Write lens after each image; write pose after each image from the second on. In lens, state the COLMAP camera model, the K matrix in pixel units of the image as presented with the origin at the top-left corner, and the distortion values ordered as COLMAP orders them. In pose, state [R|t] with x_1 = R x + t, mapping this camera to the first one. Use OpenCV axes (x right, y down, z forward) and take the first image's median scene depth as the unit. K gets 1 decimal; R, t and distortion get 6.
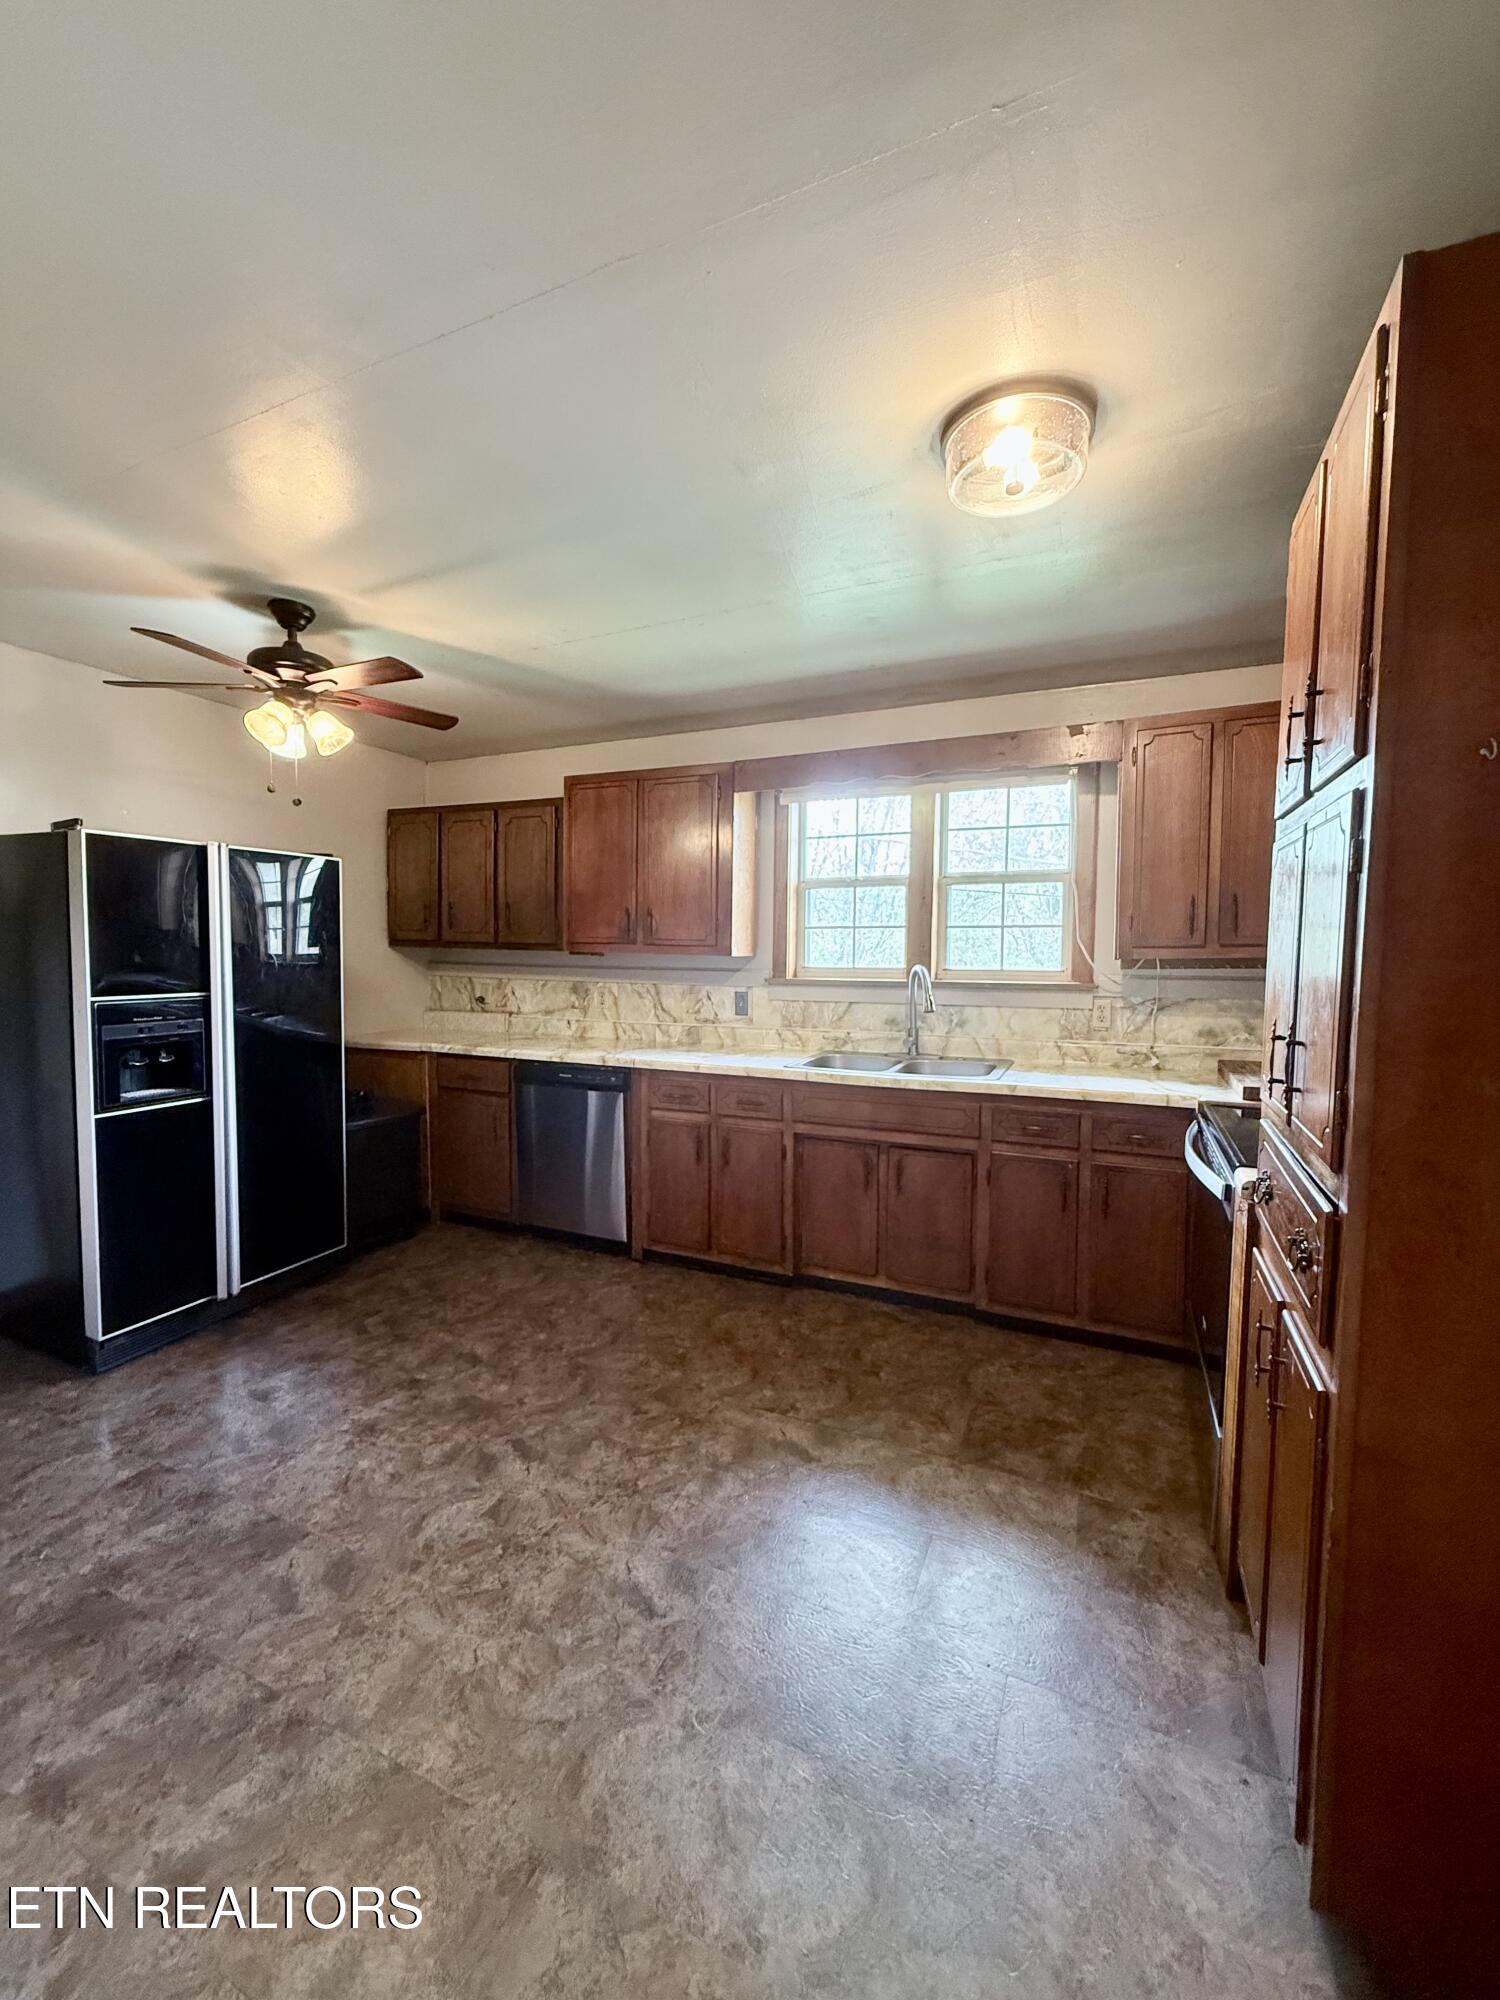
lens RADIAL K [[793.1, 0, 752.5], [0, 793.1, 1002.0], [0, 0, 1]] dist [-0.003139, 0.000289]
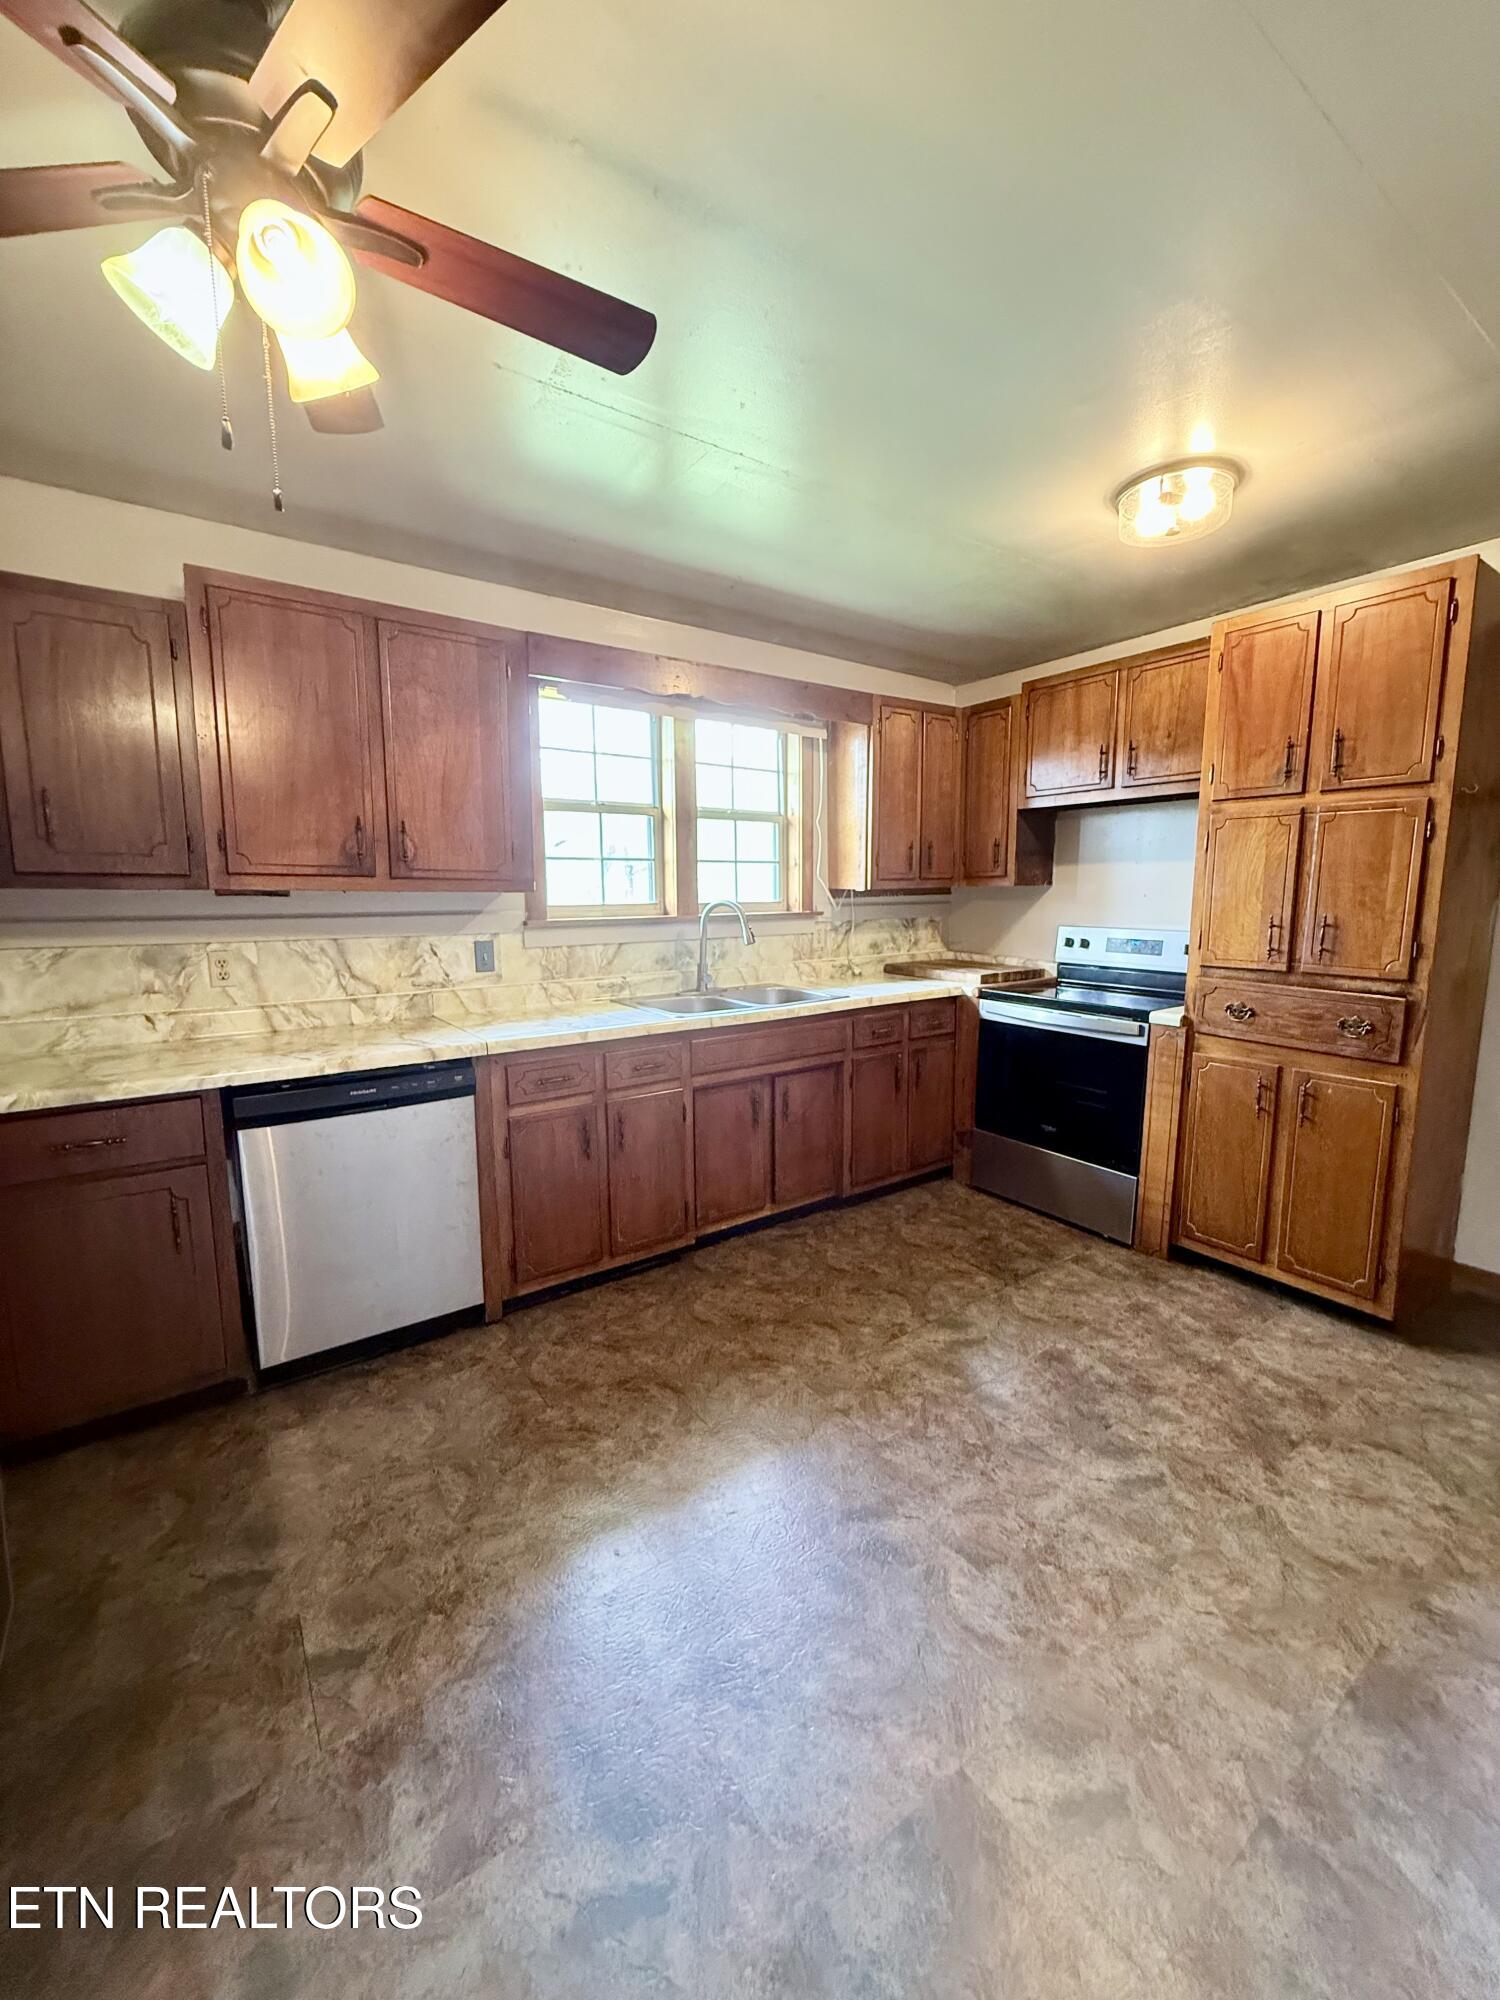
lens RADIAL K [[793.1, 0, 751.6], [0, 793.1, 998.8], [0, 0, 1]] dist [-0.003139, 0.000289]
pose [[0.508701, -0.125118, 0.851804, -0.659896], [0.067201, 0.992136, 0.105598, -0.025387], [-0.858317, 0.003524, 0.513108, 0.475963]]
